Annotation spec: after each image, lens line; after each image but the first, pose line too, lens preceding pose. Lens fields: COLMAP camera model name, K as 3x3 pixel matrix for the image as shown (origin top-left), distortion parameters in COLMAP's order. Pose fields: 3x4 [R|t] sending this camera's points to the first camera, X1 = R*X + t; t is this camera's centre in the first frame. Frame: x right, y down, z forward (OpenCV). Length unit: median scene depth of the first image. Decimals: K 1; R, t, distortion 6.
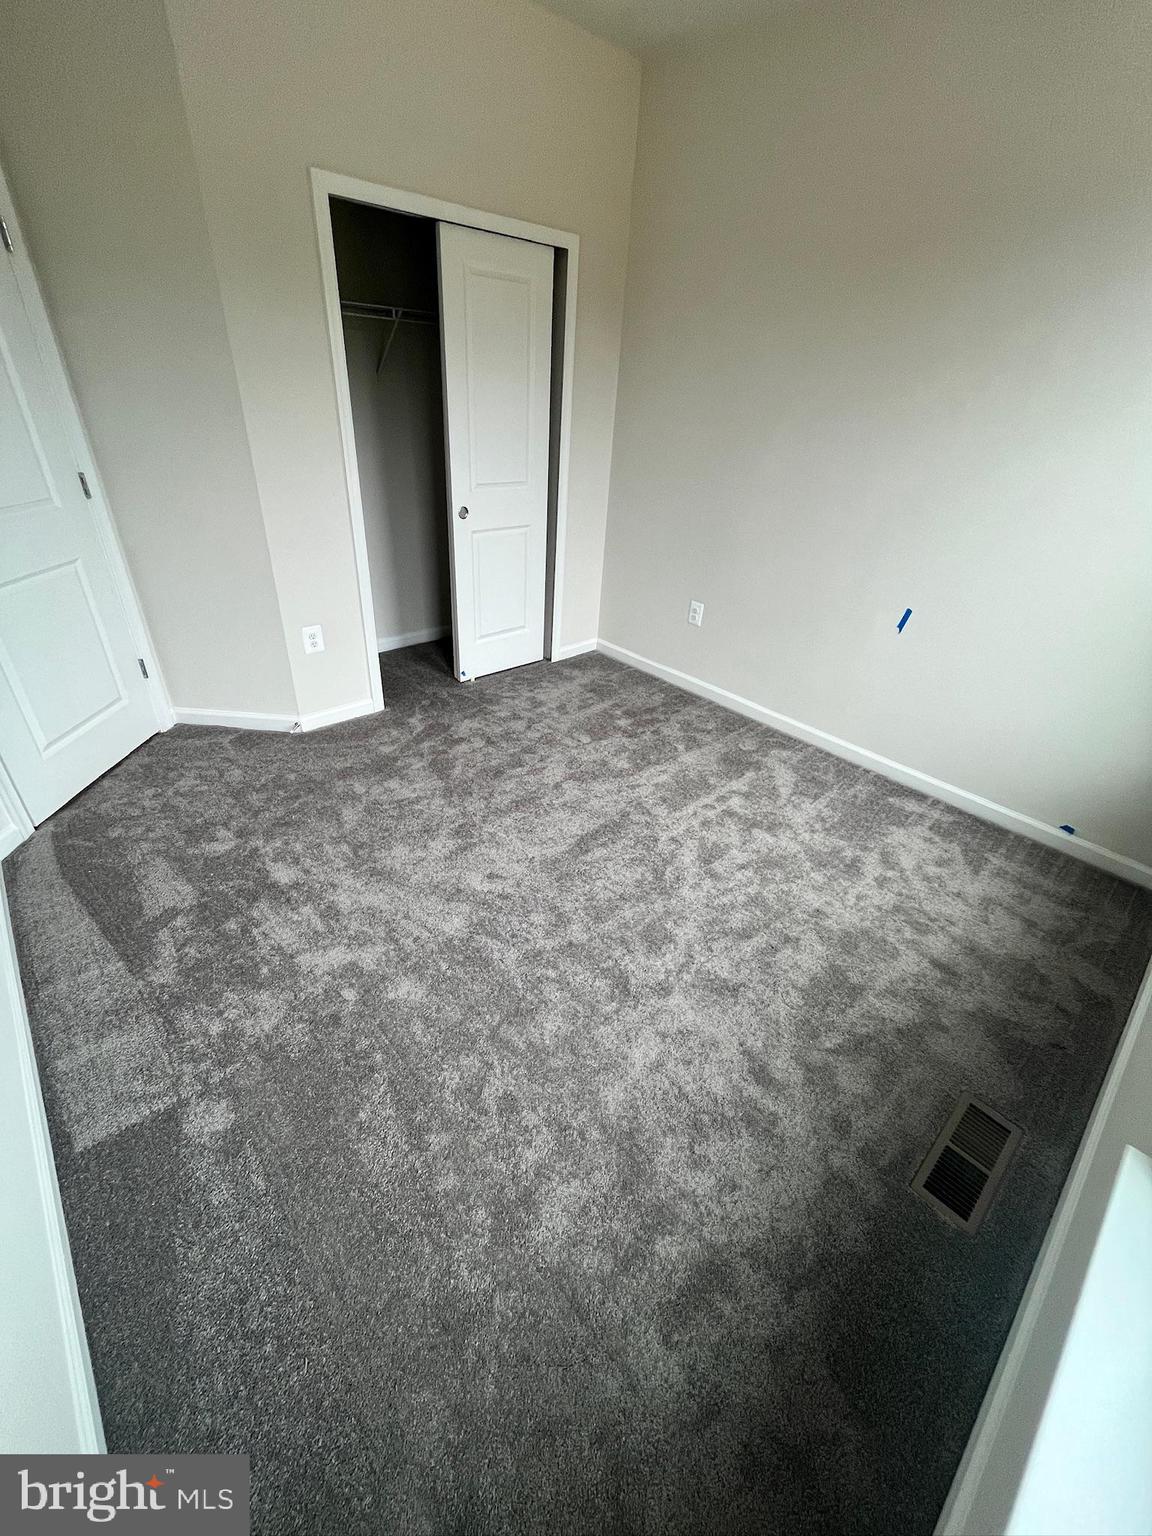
lens RADIAL K [[626.8, 0, 580.9], [0, 626.8, 761.9], [0, 0, 1]] dist [0.001070, 0.000183]
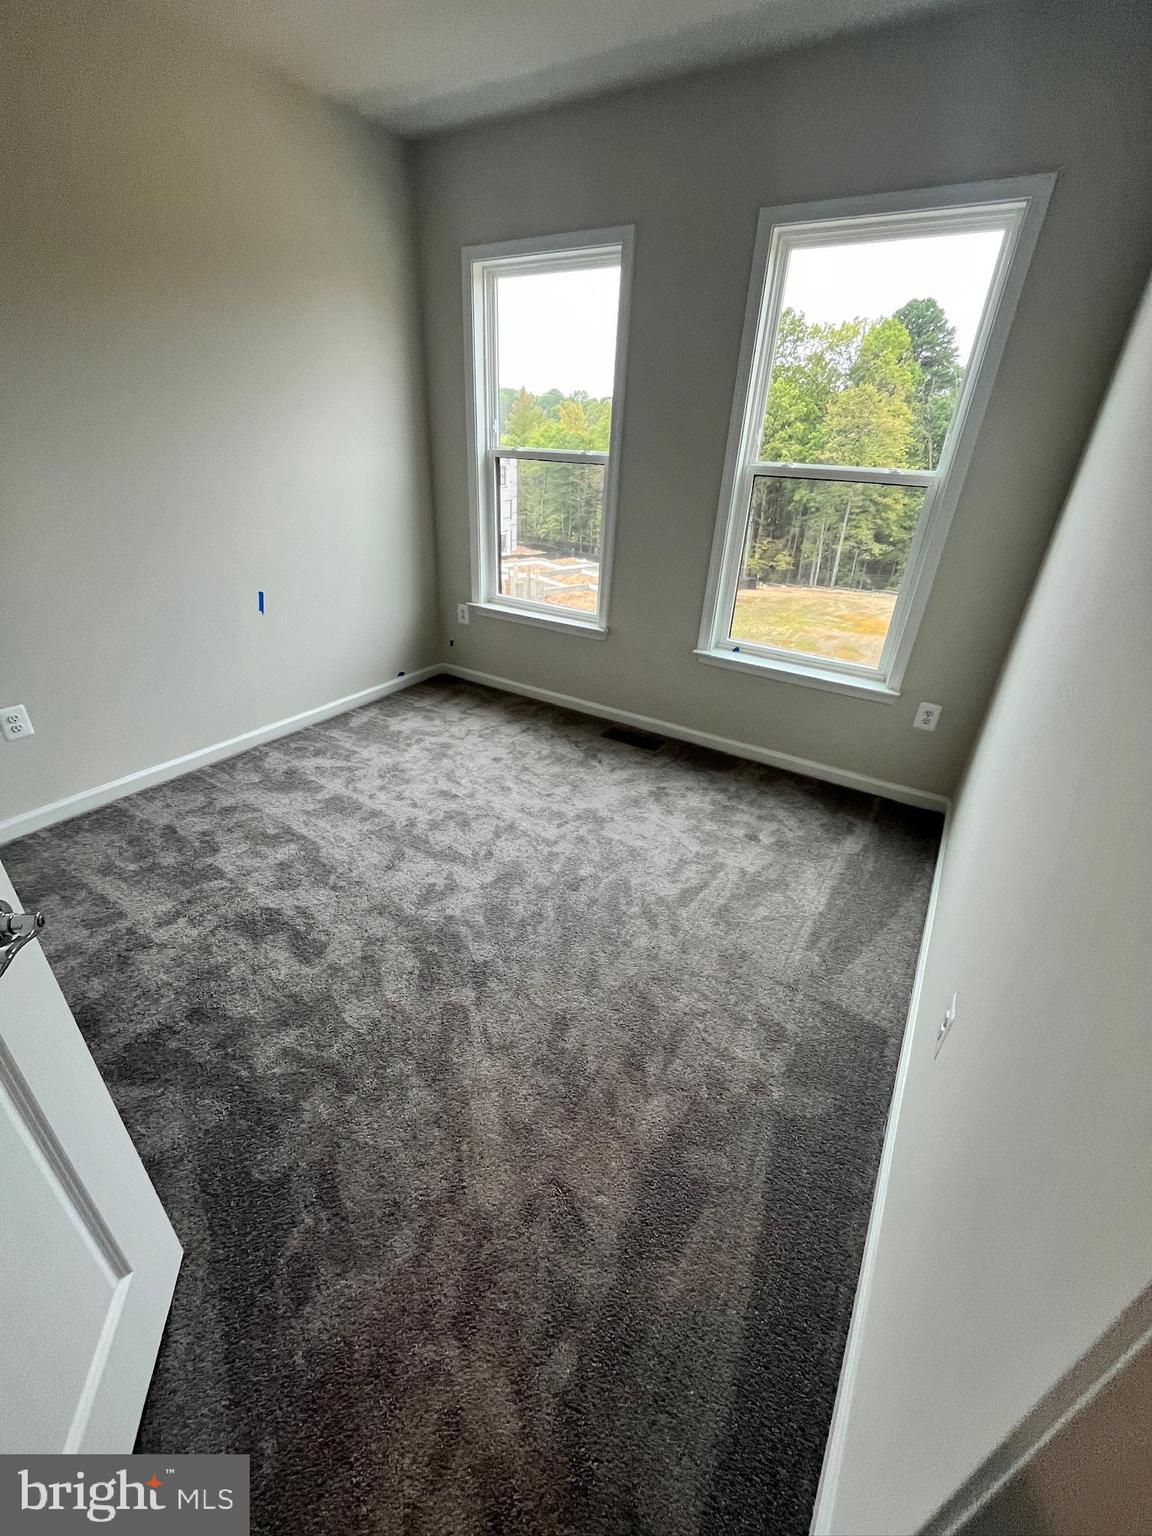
lens RADIAL K [[626.8, 0, 571.6], [0, 626.8, 770.7], [0, 0, 1]] dist [0.001070, 0.000183]
pose [[-0.259086, -0.519526, 0.814228, -0.721155], [0.439693, 0.687152, 0.578353, -0.422879], [-0.859968, 0.507854, 0.050401, 0.599063]]
